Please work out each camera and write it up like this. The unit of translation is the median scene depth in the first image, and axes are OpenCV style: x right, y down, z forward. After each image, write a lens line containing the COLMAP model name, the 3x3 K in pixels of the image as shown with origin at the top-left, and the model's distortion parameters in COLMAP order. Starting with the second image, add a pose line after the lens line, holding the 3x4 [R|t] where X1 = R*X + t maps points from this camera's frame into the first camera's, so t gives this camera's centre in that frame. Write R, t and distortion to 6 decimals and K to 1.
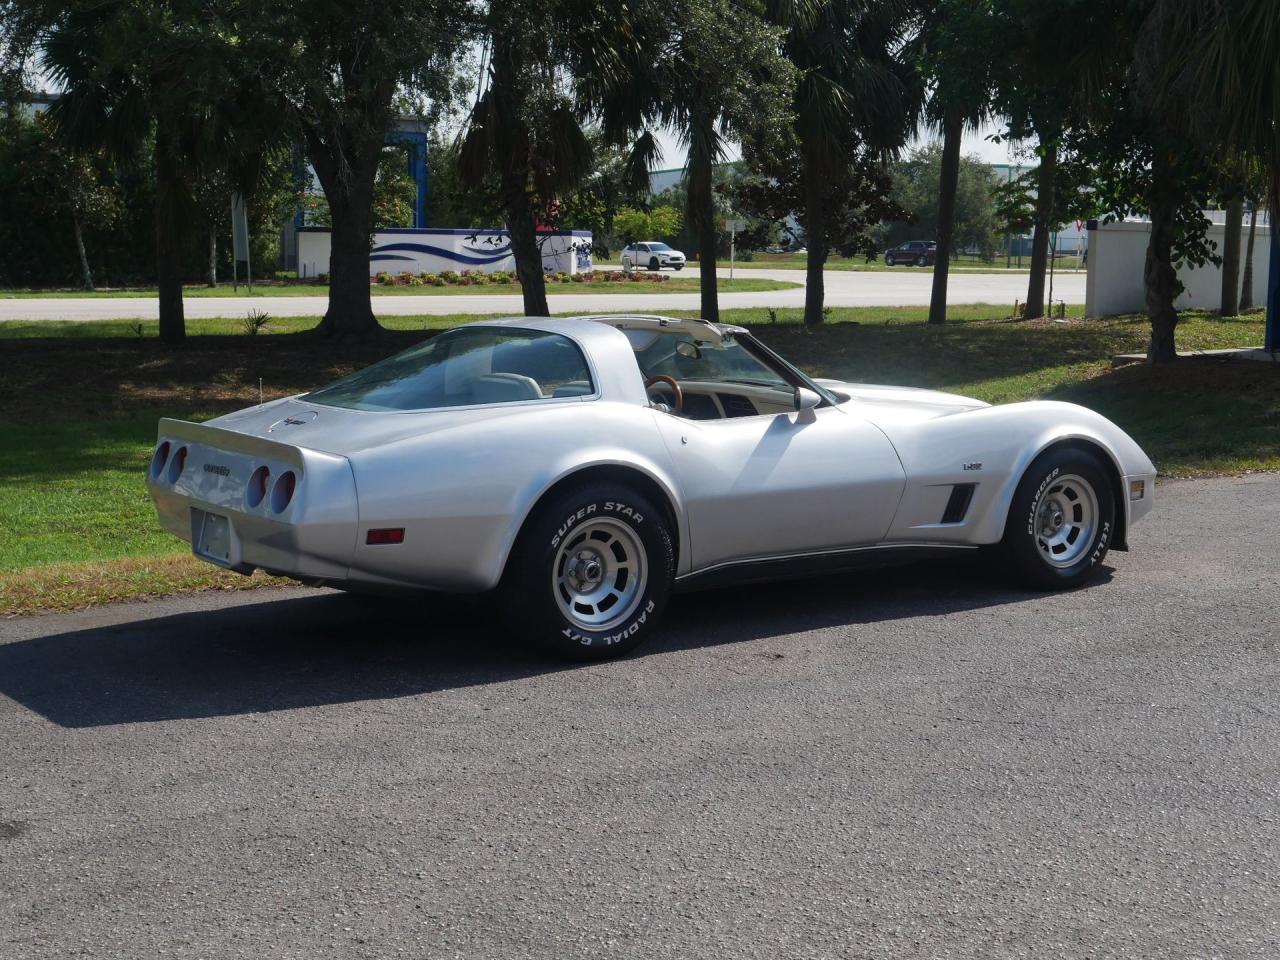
lens RADIAL K [[1810.2, 0, 640.0], [0, 1810.2, 480.0], [0, 0, 1]] dist [0.010475, -0.053796]
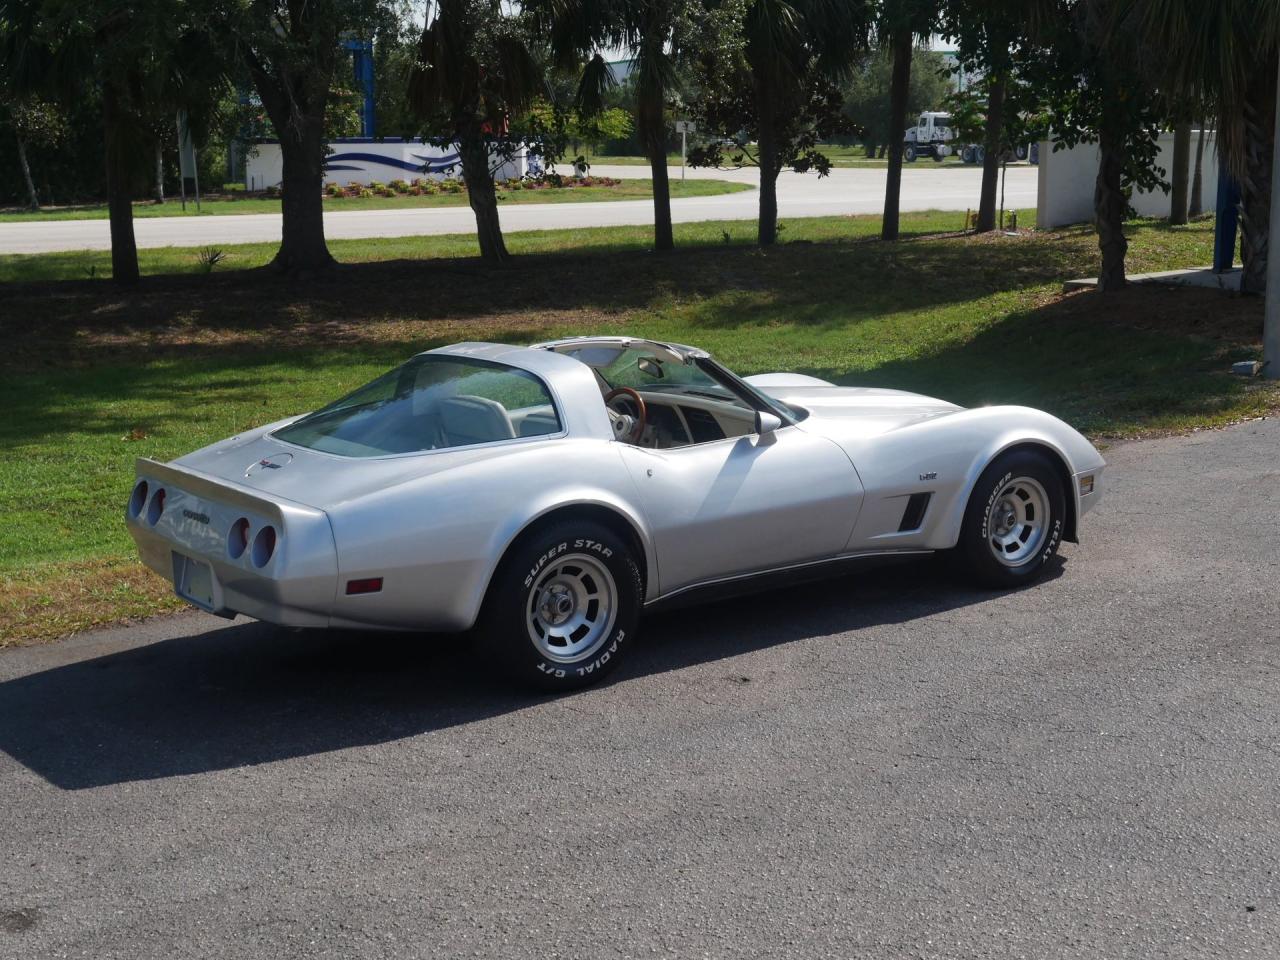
lens RADIAL K [[1810.2, 0, 640.0], [0, 1810.2, 480.0], [0, 0, 1]] dist [0.010475, -0.053796]
pose [[0.999465, -0.022666, 0.023574, -0.003459], [0.021220, 0.997980, 0.059887, -0.048974], [-0.024884, -0.059354, 0.997927, -0.018464]]
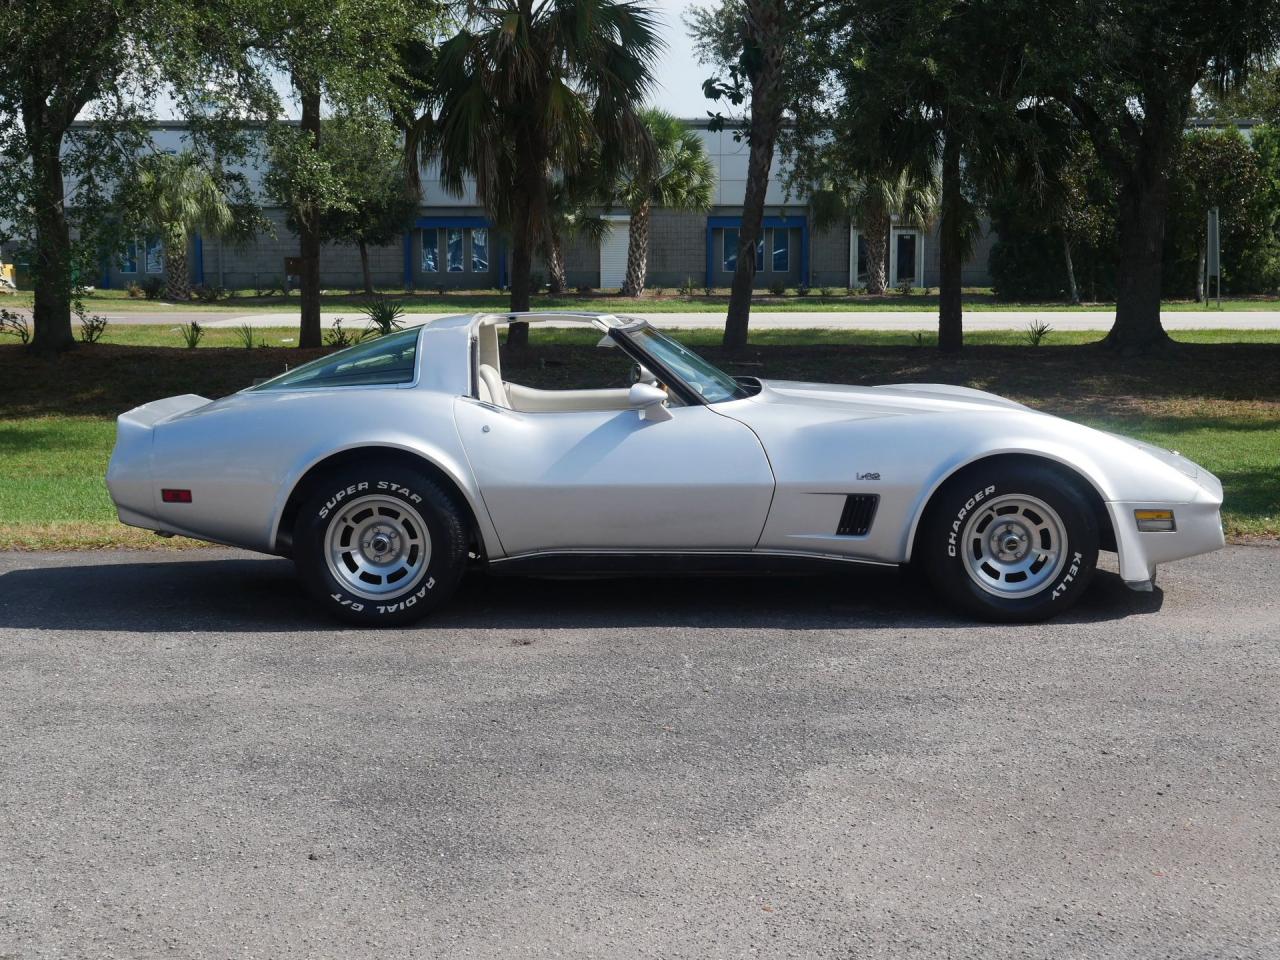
lens RADIAL K [[1764.0, 0, 640.0], [0, 1764.0, 480.0], [0, 0, 1]] dist [0.003269, -0.047890]
pose [[0.816009, 0.057982, -0.575124, 0.421520], [-0.061973, 0.997997, 0.012685, -0.006811], [0.574707, 0.025290, 0.817968, 0.133290]]
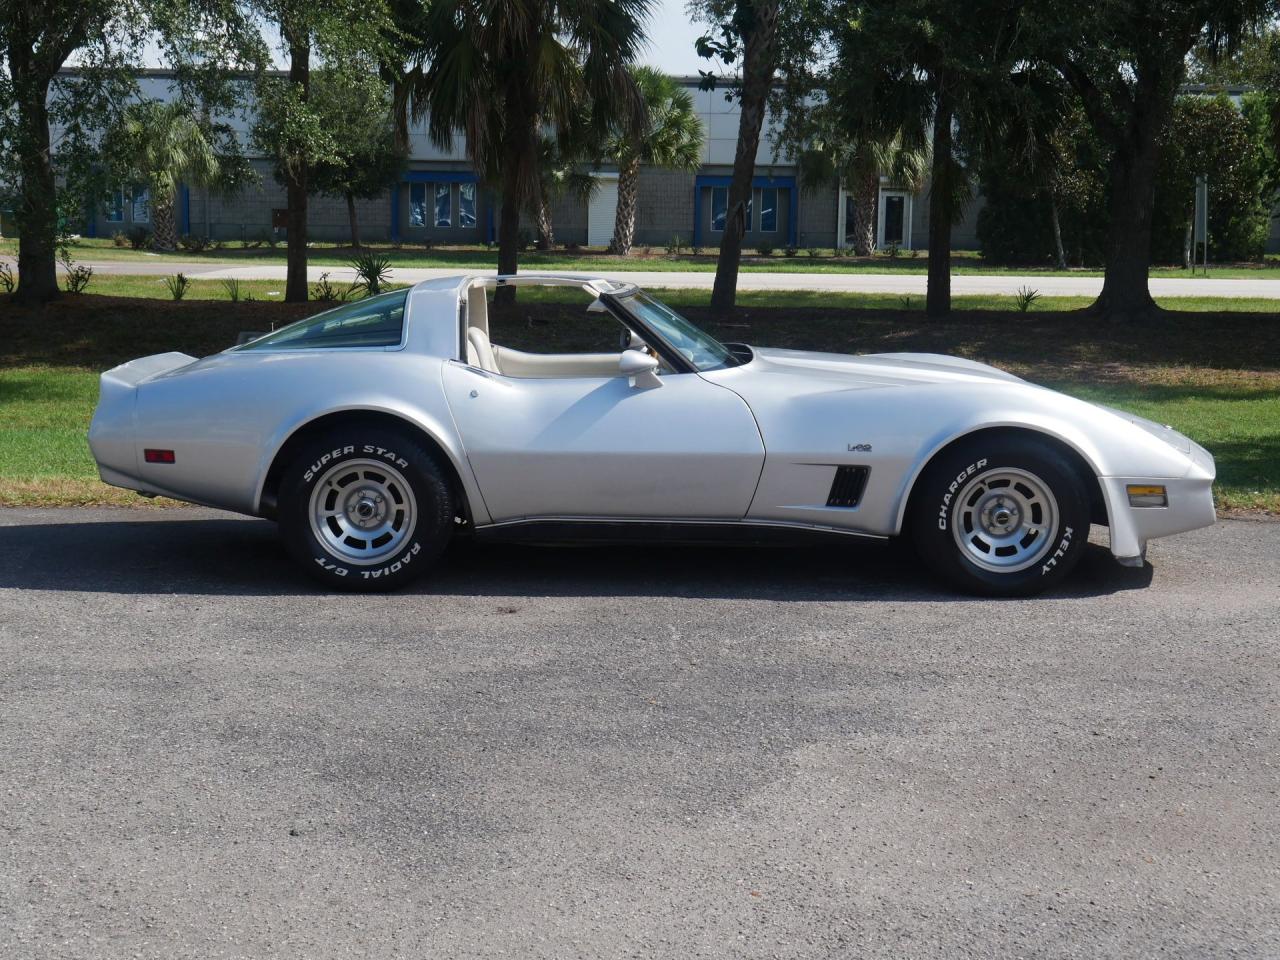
lens RADIAL K [[1757.8, 0, 640.0], [0, 1757.8, 480.0], [0, 0, 1]] dist [-0.000087, -0.022720]
pose [[0.820095, 0.084207, -0.565998, 0.414851], [-0.077130, 0.996354, 0.036478, -0.010372], [0.567006, 0.013740, 0.823599, 0.139446]]
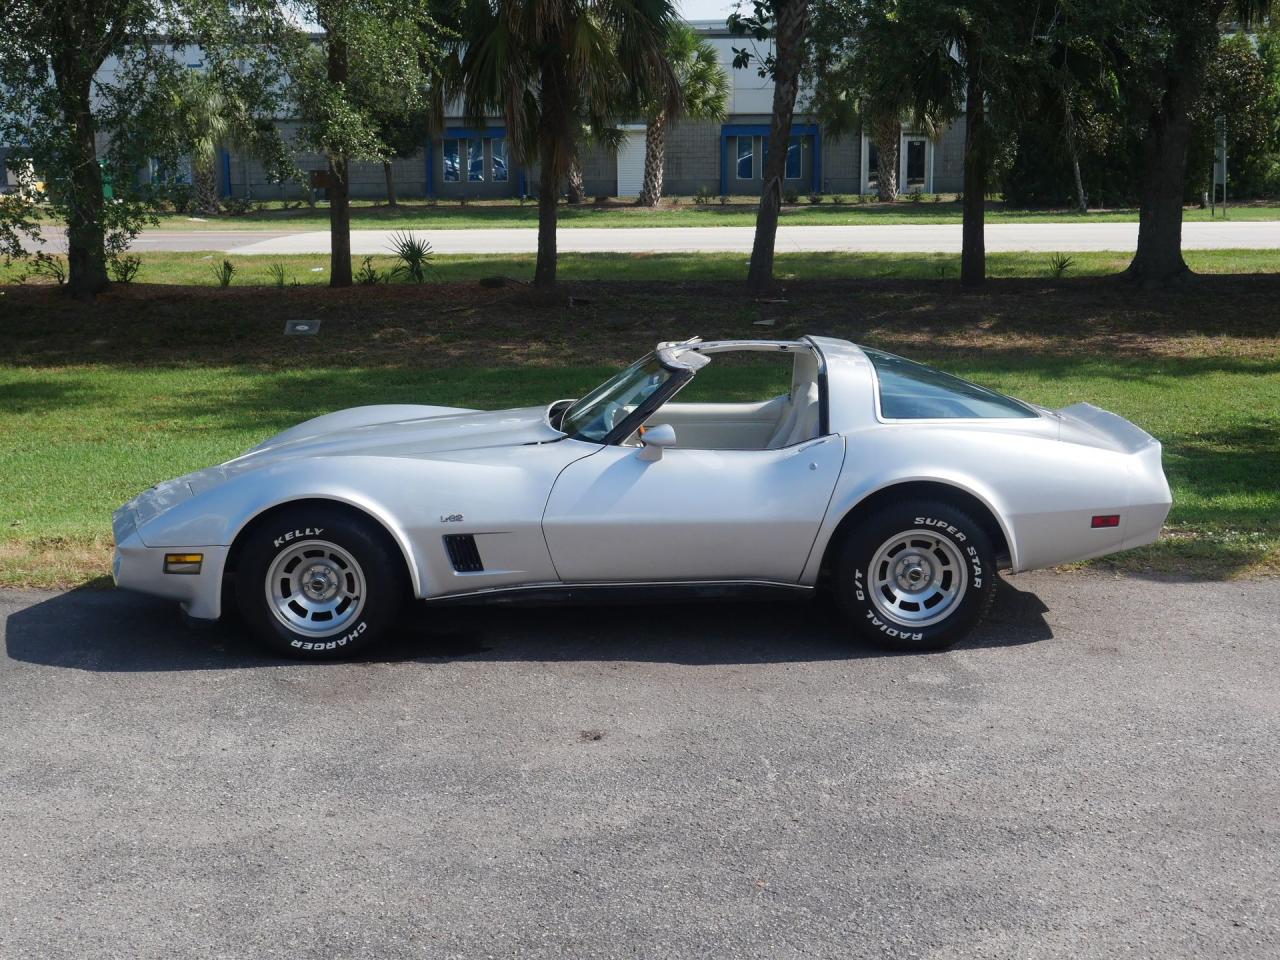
lens RADIAL K [[1689.3, 0, 640.0], [0, 1689.3, 480.0], [0, 0, 1]] dist [-0.012838, 0.008116]
pose [[0.812432, 0.091093, -0.575895, 0.368333], [-0.054164, 0.995240, 0.081014, -0.070565], [0.580534, -0.034626, 0.813499, 0.167045]]
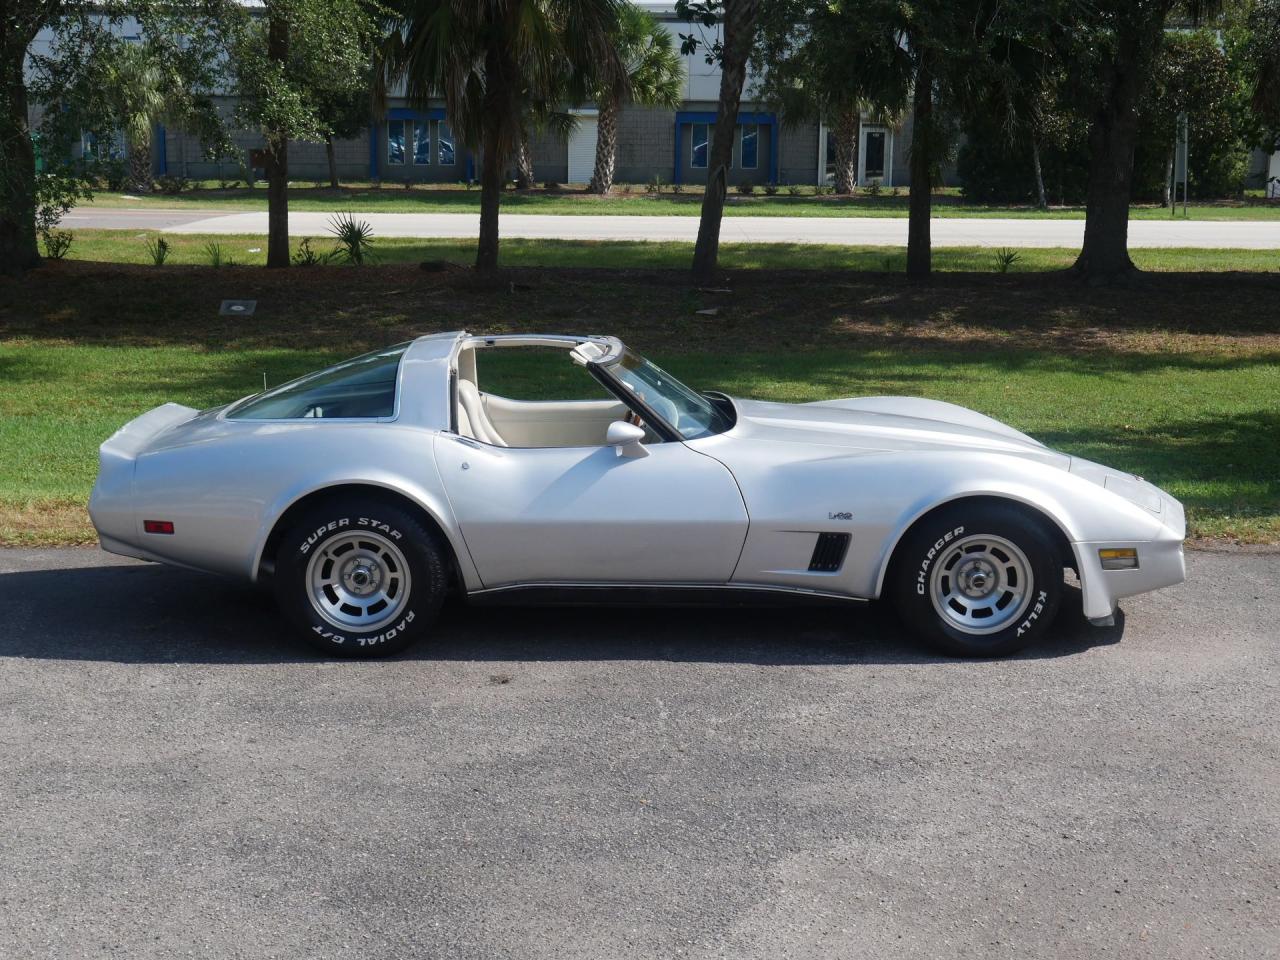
lens RADIAL K [[1757.8, 0, 640.0], [0, 1757.8, 480.0], [0, 0, 1]] dist [-0.000087, -0.022720]
pose [[0.826700, 0.104318, -0.552887, 0.417976], [-0.072460, 0.994218, 0.079243, -0.063227], [0.557957, -0.025448, 0.829479, 0.123791]]
